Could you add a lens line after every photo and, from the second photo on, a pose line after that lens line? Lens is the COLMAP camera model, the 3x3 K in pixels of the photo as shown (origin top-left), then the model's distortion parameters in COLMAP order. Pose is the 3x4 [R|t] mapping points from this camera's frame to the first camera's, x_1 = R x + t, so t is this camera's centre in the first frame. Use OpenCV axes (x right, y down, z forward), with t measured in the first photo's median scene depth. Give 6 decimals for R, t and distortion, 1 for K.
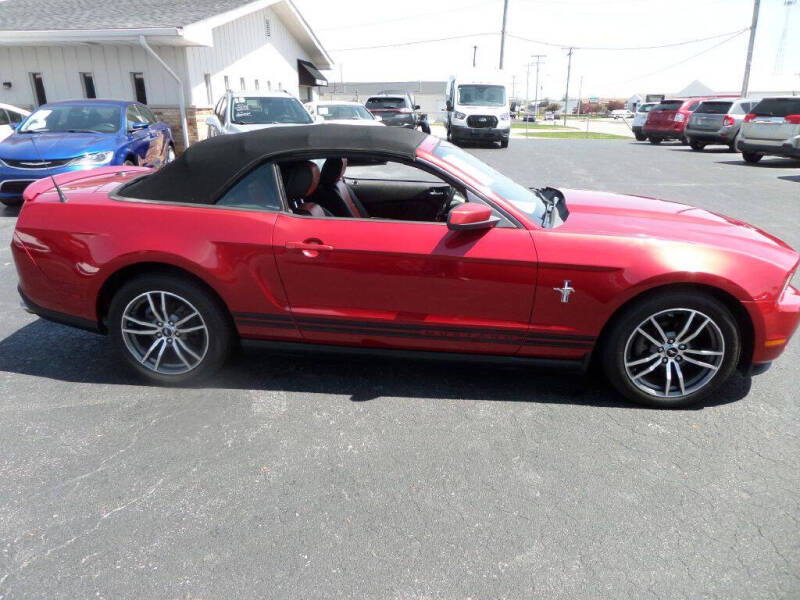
lens RADIAL K [[561.5, 0, 400.0], [0, 561.5, 300.0], [0, 0, 1]] dist [-0.008661, -0.001651]
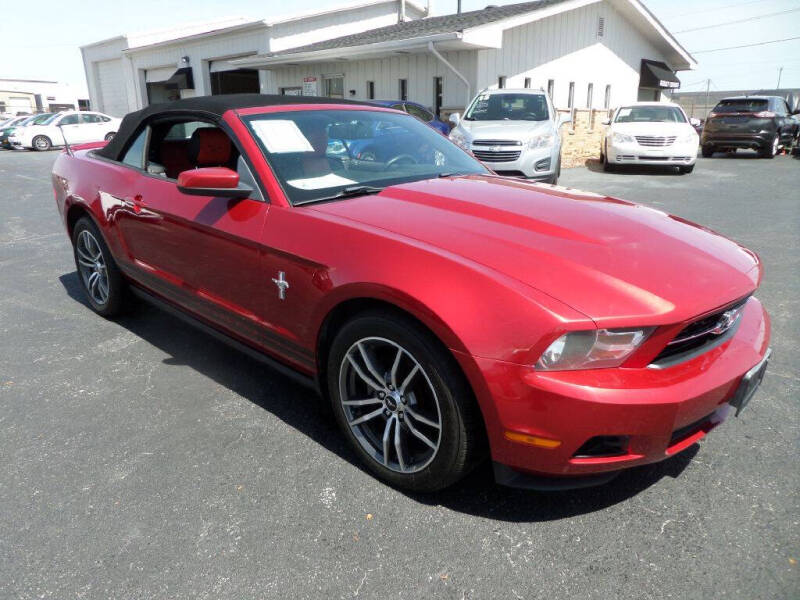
lens RADIAL K [[561.5, 0, 400.0], [0, 561.5, 300.0], [0, 0, 1]] dist [-0.008661, -0.001651]
pose [[0.783958, 0.188417, -0.591531, 0.813615], [-0.199660, 0.978731, 0.047139, -0.059582], [0.587831, 0.081150, 0.804903, 0.416553]]
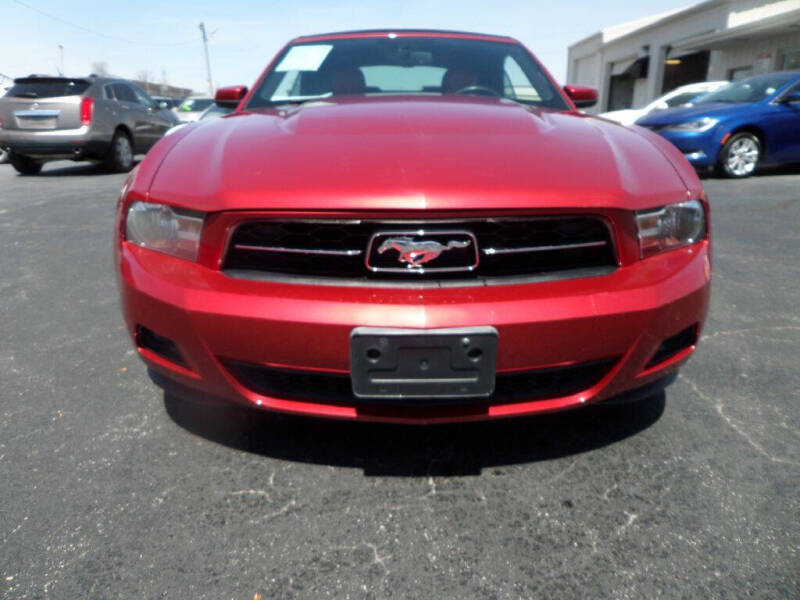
lens RADIAL K [[561.5, 0, 400.0], [0, 561.5, 300.0], [0, 0, 1]] dist [-0.008661, -0.001651]
pose [[0.094465, 0.300976, -0.948941, 1.122016], [-0.319115, 0.912060, 0.257512, -0.150918], [0.942996, 0.278496, 0.182204, 1.069659]]
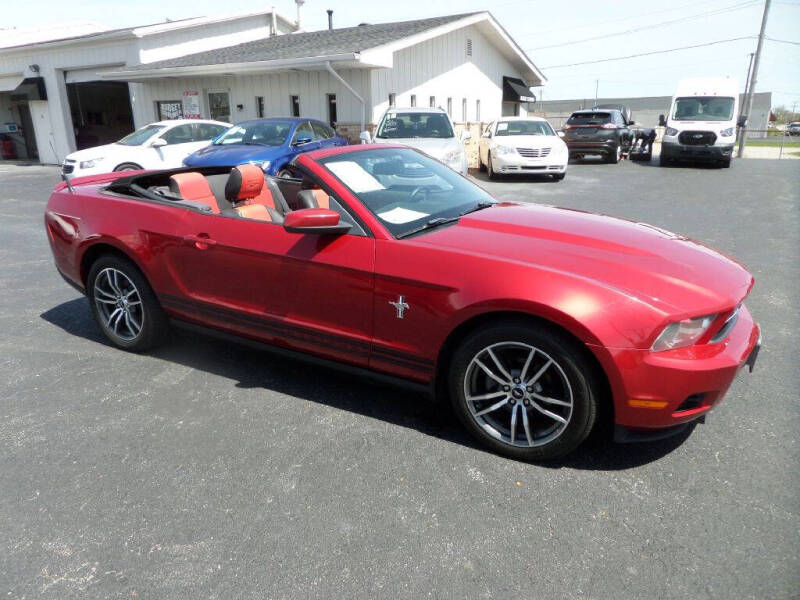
lens RADIAL K [[559.5, 0, 400.0], [0, 559.5, 300.0], [0, 0, 1]] dist [-0.002917, 0.002137]
pose [[0.912375, 0.113781, -0.393224, 0.597434], [-0.124982, 0.992155, -0.002906, -0.021662], [0.389809, 0.051797, 0.919438, 0.126029]]
